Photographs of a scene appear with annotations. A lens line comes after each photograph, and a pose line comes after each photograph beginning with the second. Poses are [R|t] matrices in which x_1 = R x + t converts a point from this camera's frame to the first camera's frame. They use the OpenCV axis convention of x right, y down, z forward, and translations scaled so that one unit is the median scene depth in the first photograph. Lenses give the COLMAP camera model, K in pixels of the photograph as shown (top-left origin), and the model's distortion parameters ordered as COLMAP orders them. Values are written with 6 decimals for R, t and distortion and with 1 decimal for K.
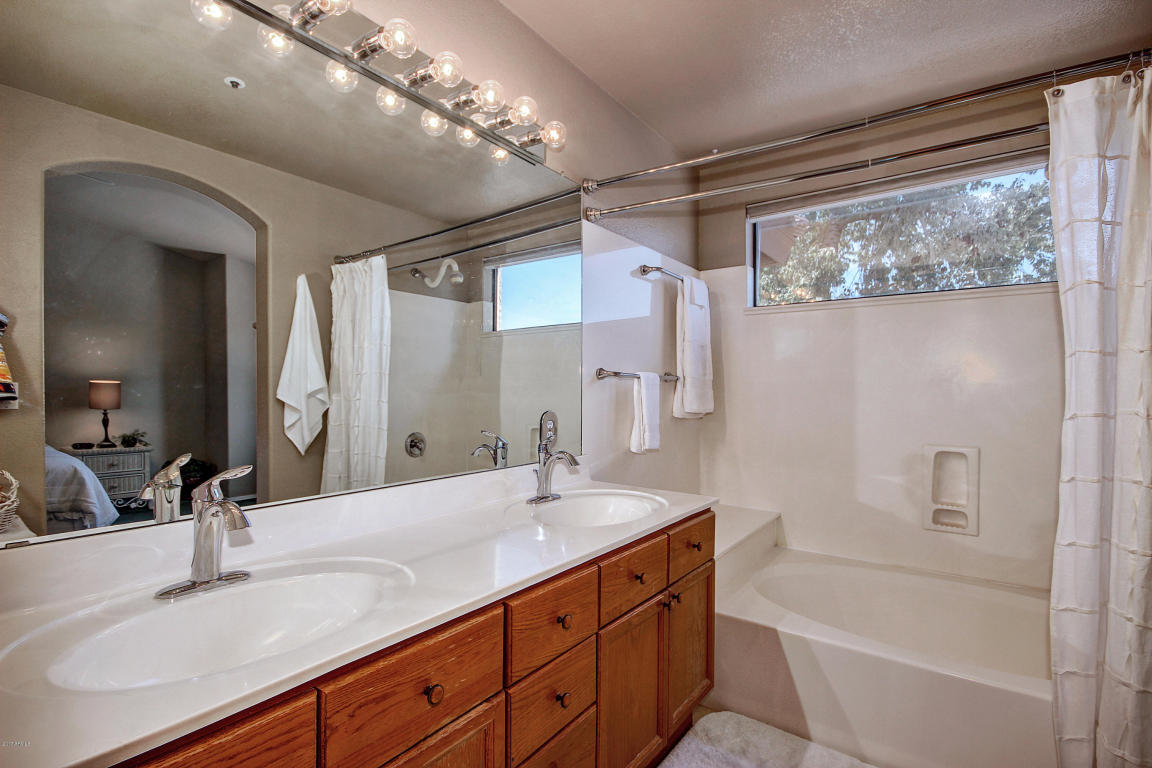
lens RADIAL K [[537.1, 0, 577.3], [0, 537.1, 391.3], [0, 0, 1]] dist [-0.001529, -0.000170]
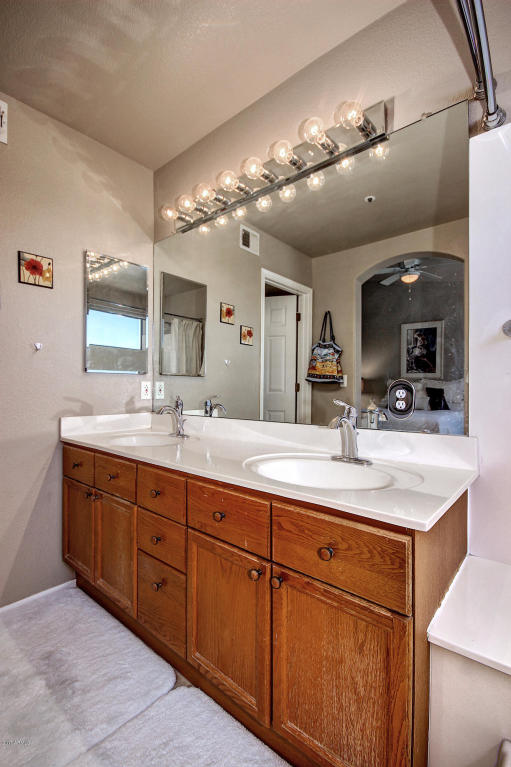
lens RADIAL K [[357.6, 0, 255.6], [0, 357.6, 384.9], [0, 0, 1]] dist [-0.001529, -0.000170]
pose [[-0.068709, -0.011732, -0.997568, 0.883188], [-0.006083, 0.999917, -0.011340, 0.080329], [0.997618, 0.005289, -0.068775, 1.136929]]
